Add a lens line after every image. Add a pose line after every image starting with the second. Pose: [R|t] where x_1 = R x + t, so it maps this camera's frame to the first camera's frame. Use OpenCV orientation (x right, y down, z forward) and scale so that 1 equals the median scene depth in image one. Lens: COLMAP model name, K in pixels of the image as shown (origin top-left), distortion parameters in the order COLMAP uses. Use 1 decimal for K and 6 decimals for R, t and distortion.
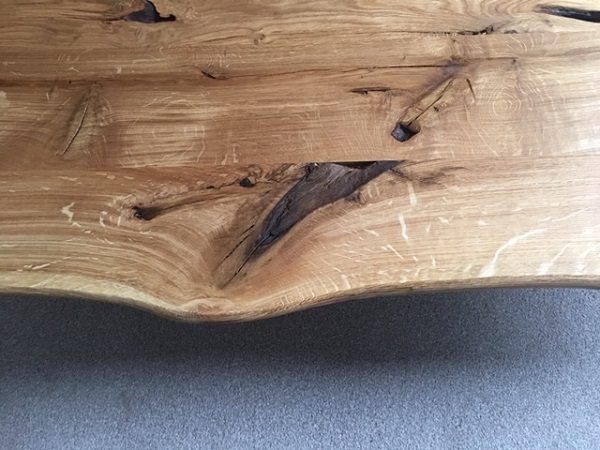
lens RADIAL K [[518.1, 0, 296.4], [0, 518.1, 222.3], [0, 0, 1]] dist [0.089329, -0.131087]
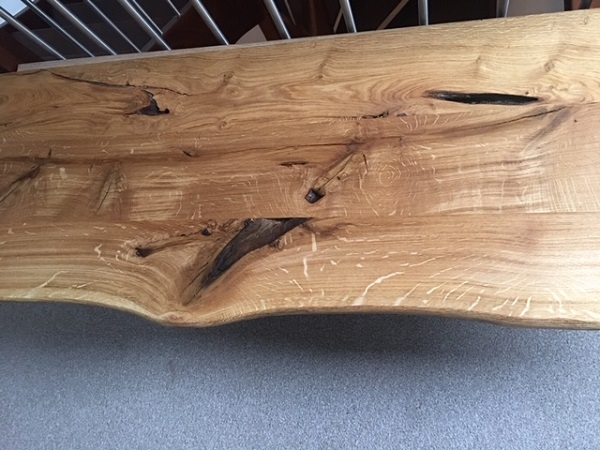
lens RADIAL K [[518.1, 0, 295.6], [0, 518.1, 222.3], [0, 0, 1]] dist [0.089329, -0.131087]
pose [[0.972493, 0.006692, -0.232837, 0.469595], [0.008296, 0.997958, 0.063333, -0.187082], [0.232786, -0.063522, 0.970451, -0.343187]]
